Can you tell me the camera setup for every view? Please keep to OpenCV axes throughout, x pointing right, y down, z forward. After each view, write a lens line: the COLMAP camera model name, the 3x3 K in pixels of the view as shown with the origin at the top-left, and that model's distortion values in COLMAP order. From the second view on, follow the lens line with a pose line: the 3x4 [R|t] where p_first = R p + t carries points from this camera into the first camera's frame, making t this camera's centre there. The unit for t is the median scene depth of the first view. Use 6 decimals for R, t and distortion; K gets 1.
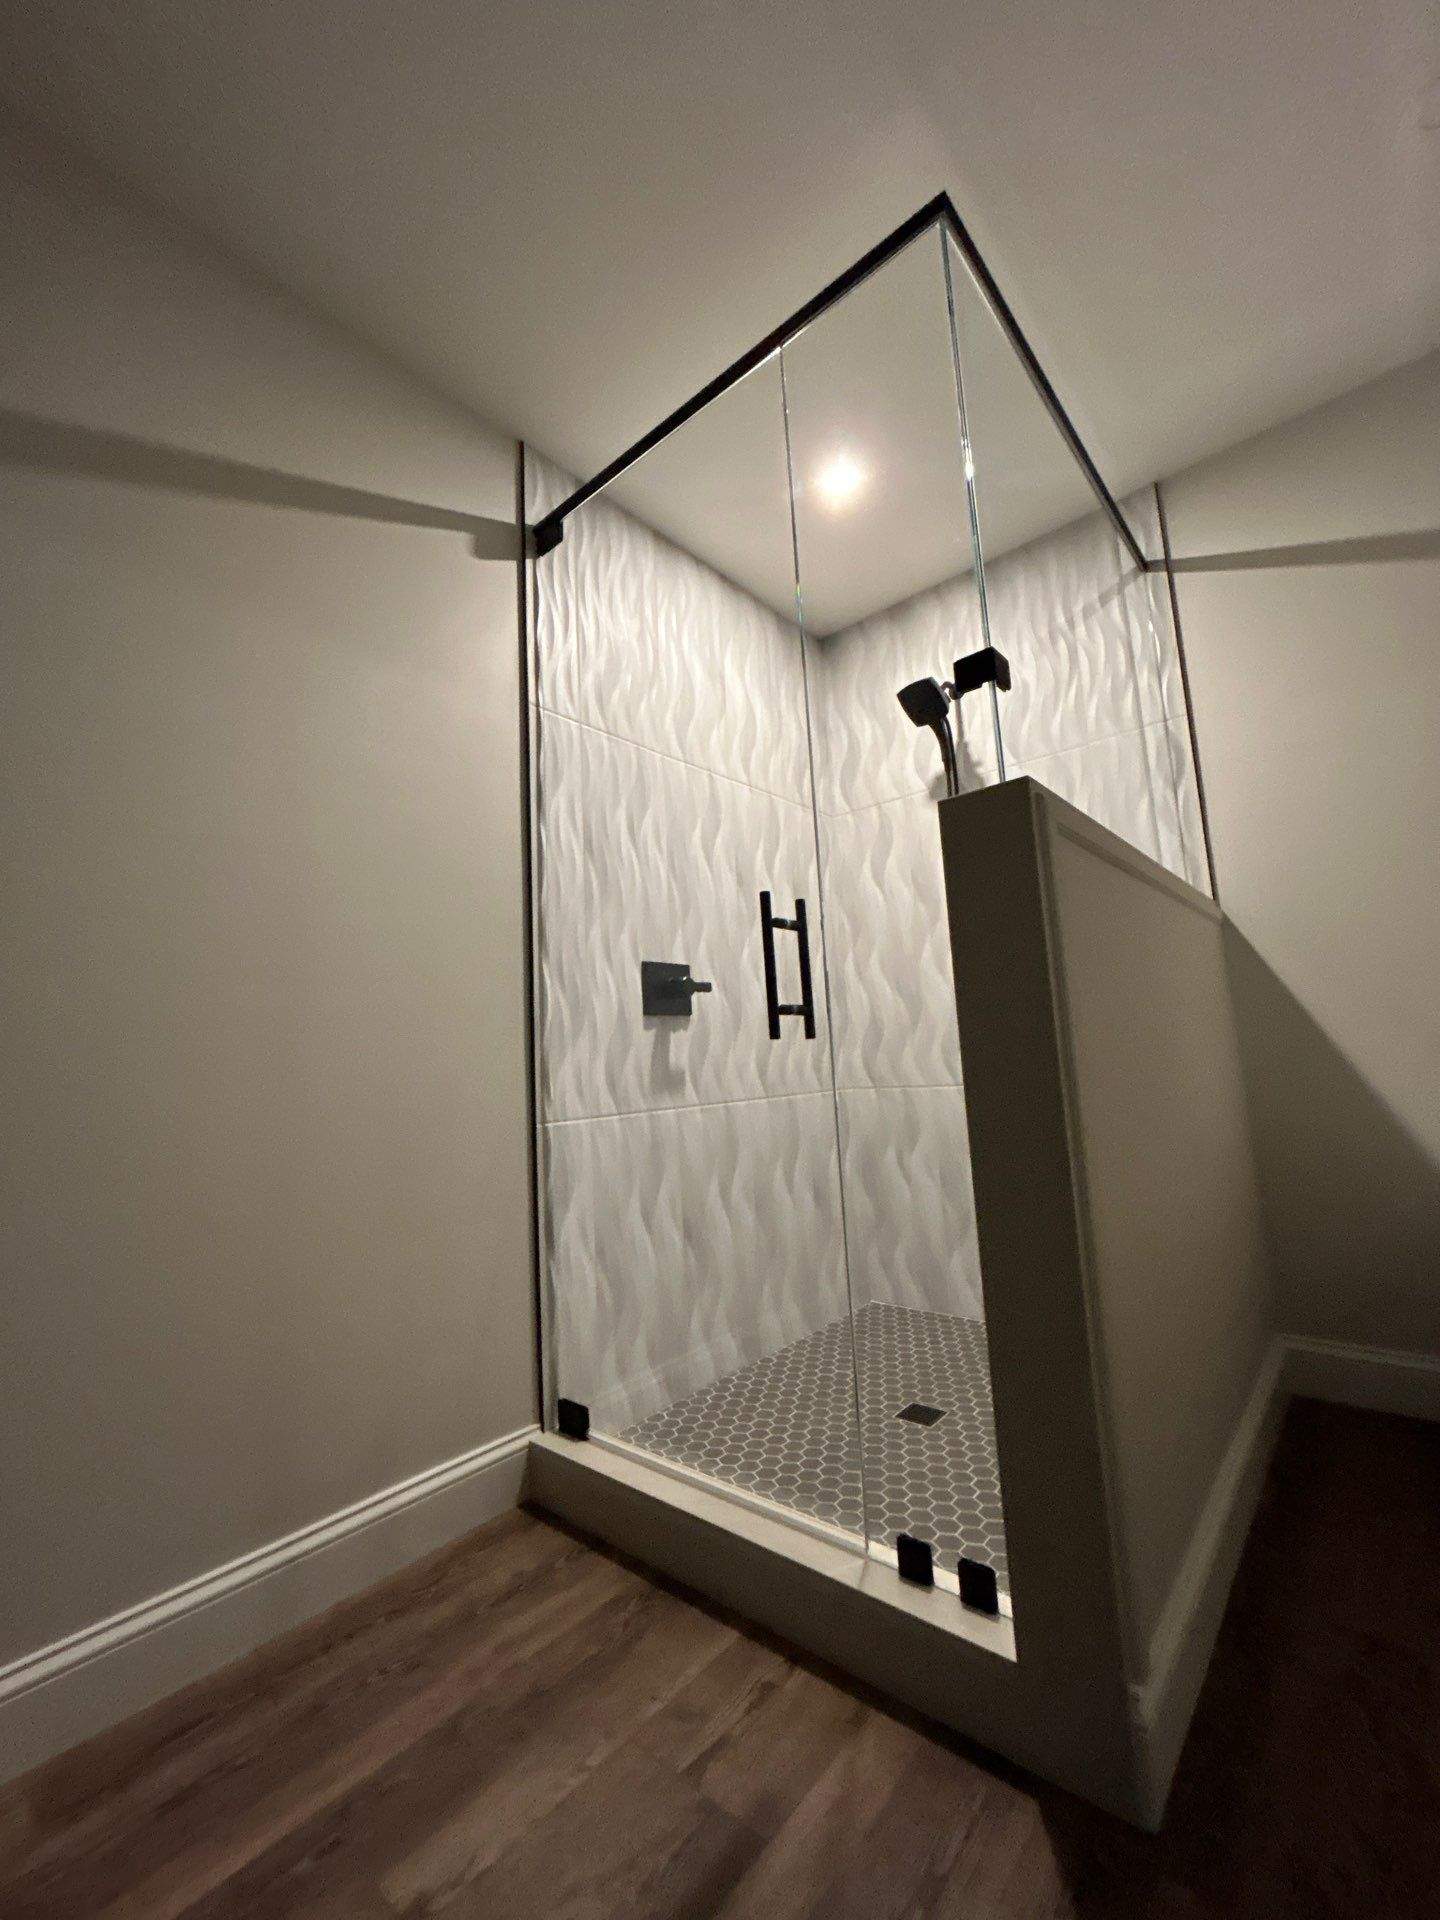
lens RADIAL K [[775.7, 0, 719.4], [0, 775.7, 957.2], [0, 0, 1]] dist [-0.004015, 0.001736]
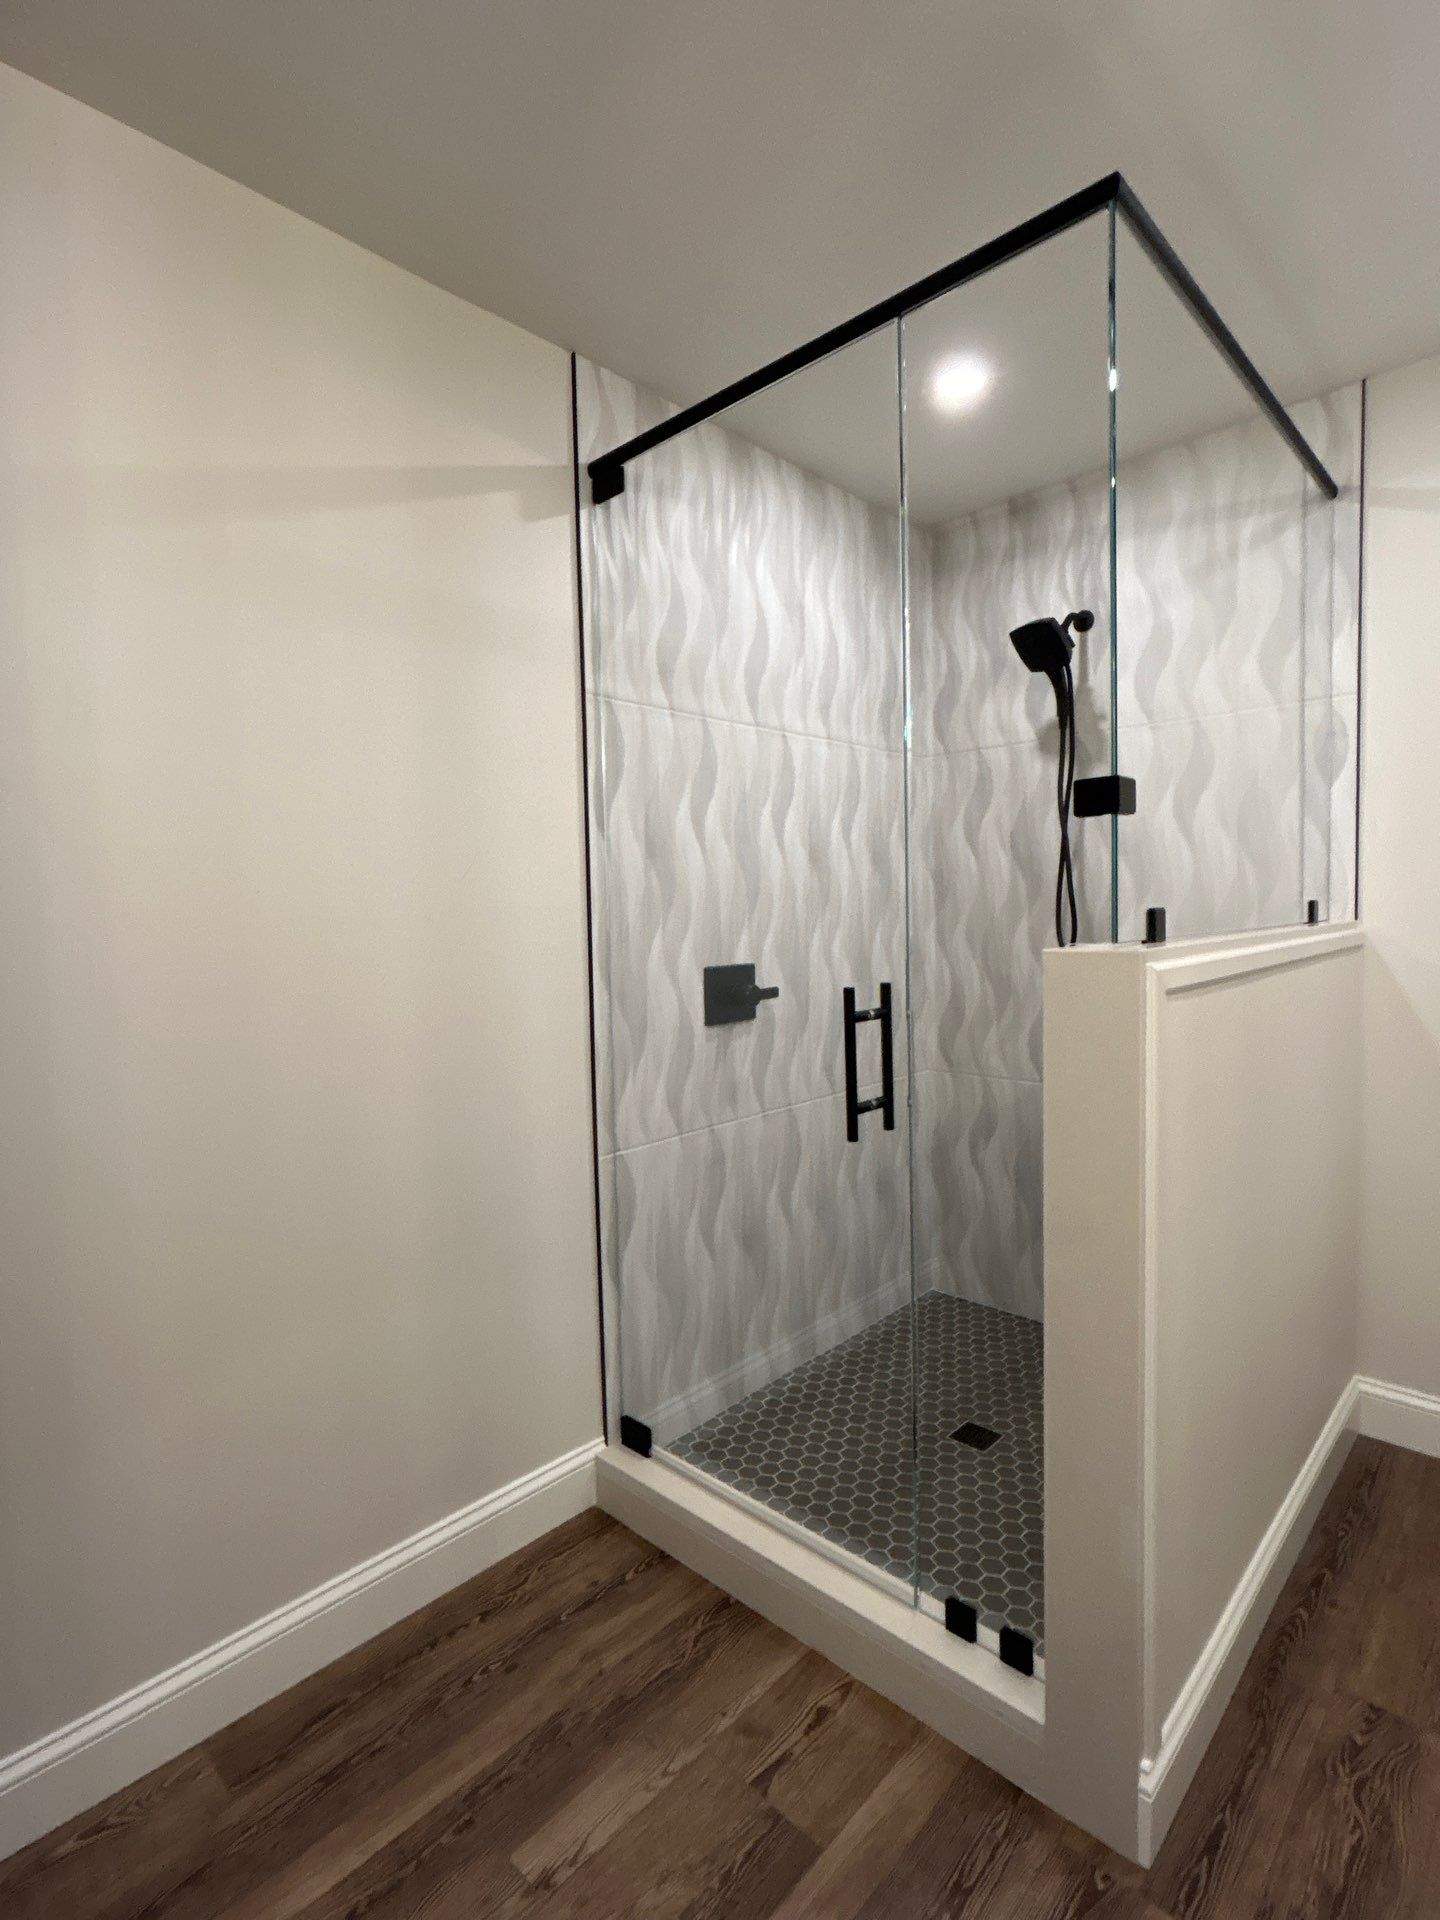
lens RADIAL K [[935.7, 0, 723.6], [0, 935.7, 959.9], [0, 0, 1]] dist [-0.005747, 0.004930]
pose [[0.998688, 0.031035, -0.040738, -0.031437], [-0.022784, 0.981655, 0.189302, -0.205097], [0.045865, -0.188126, 0.981073, -0.076921]]
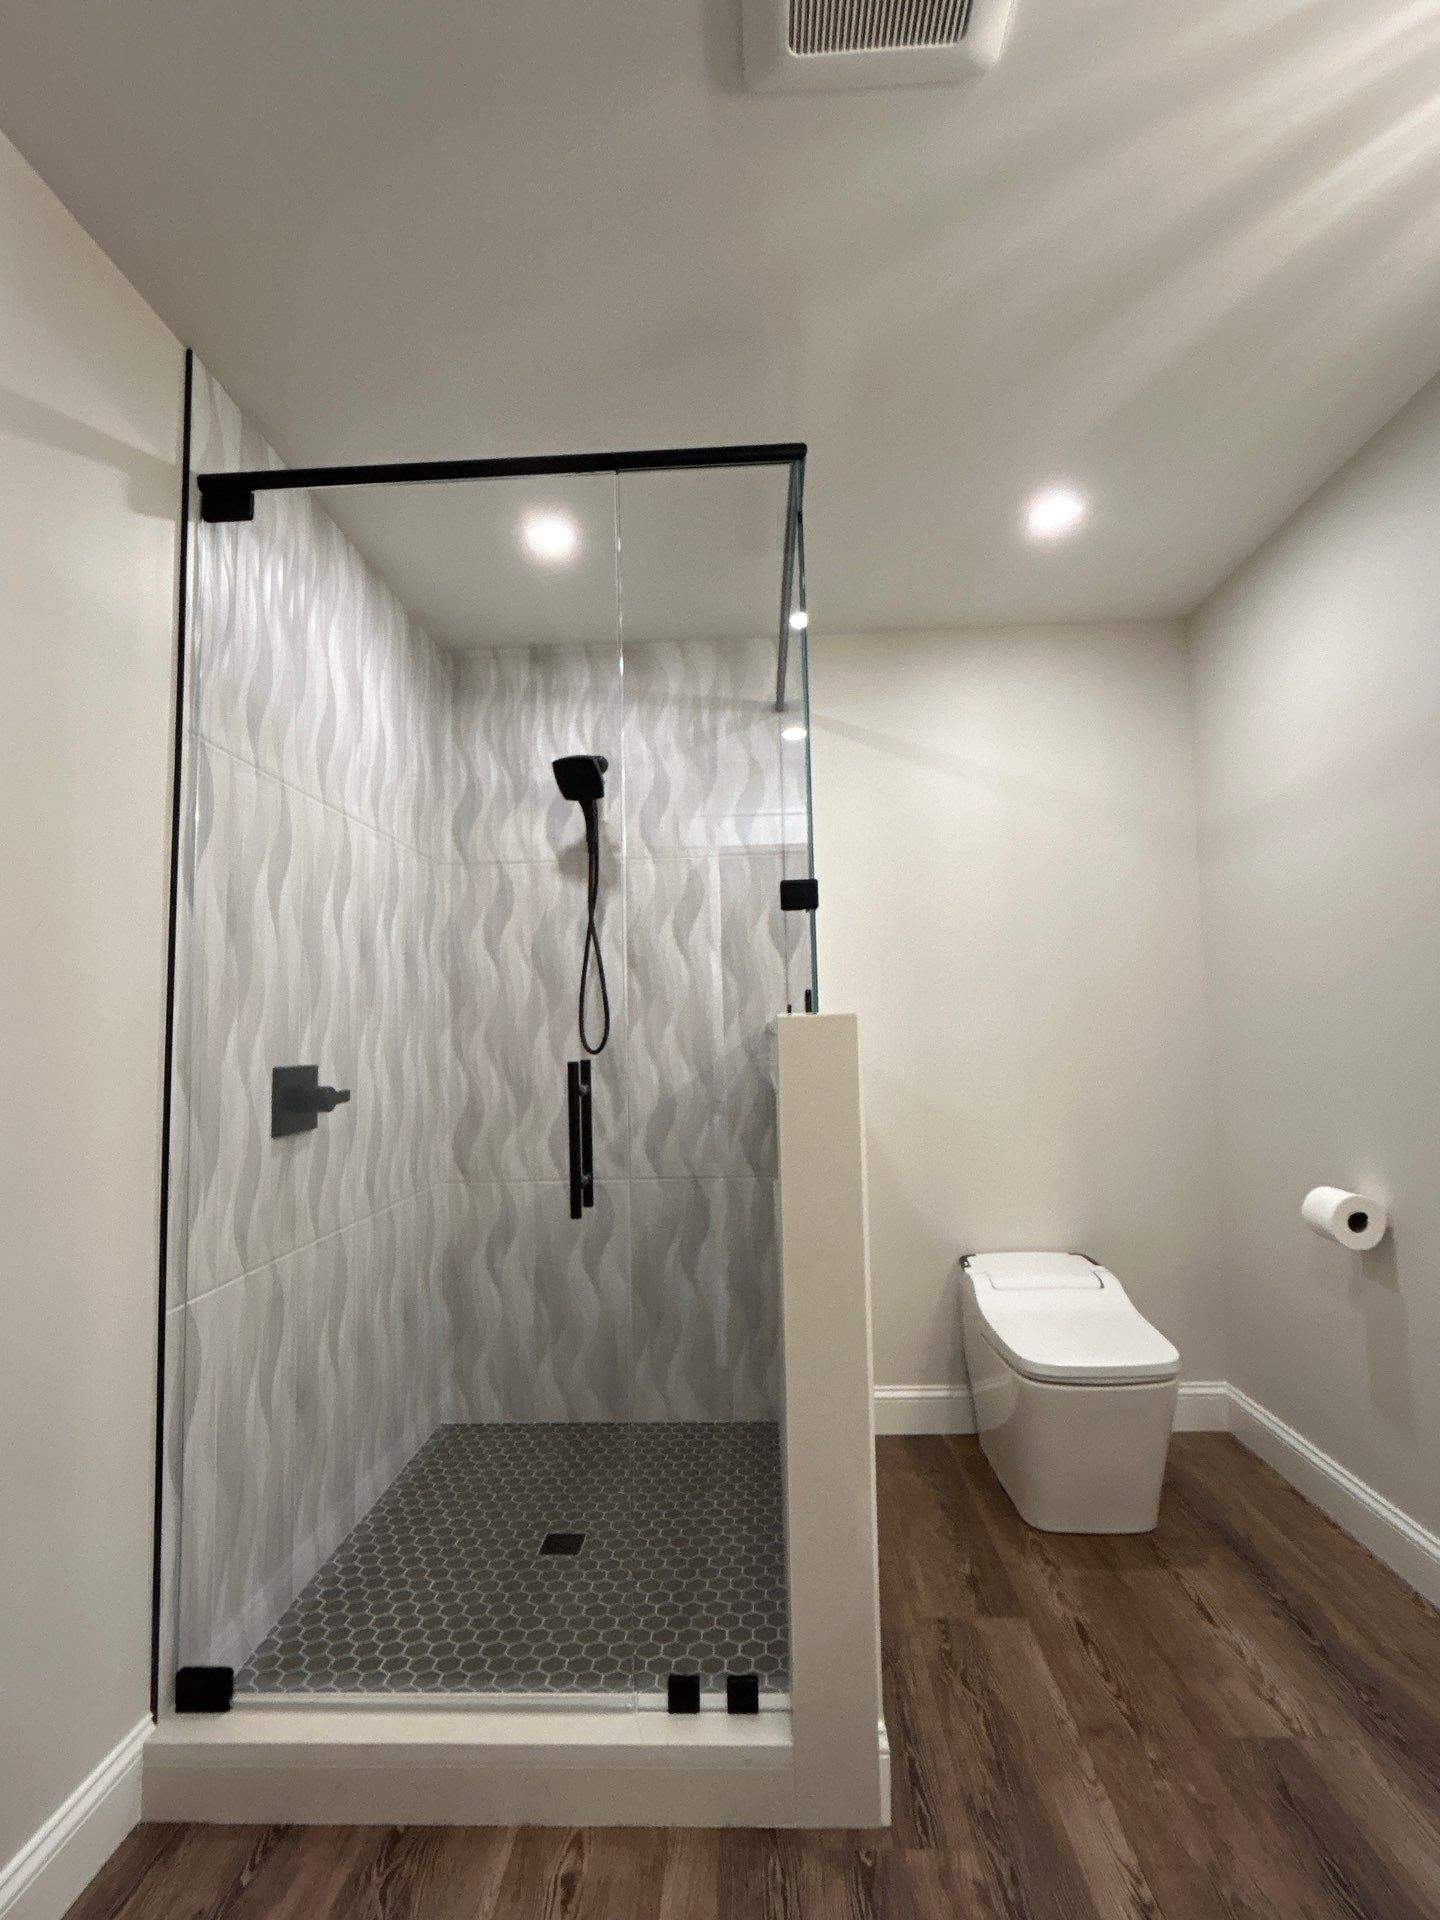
lens RADIAL K [[935.7, 0, 719.3], [0, 935.7, 961.1], [0, 0, 1]] dist [-0.005747, 0.004930]
pose [[0.781999, 0.083246, 0.617696, -0.325845], [-0.102538, 0.994720, -0.004245, -0.138349], [-0.614788, -0.060017, 0.786406, -0.008962]]
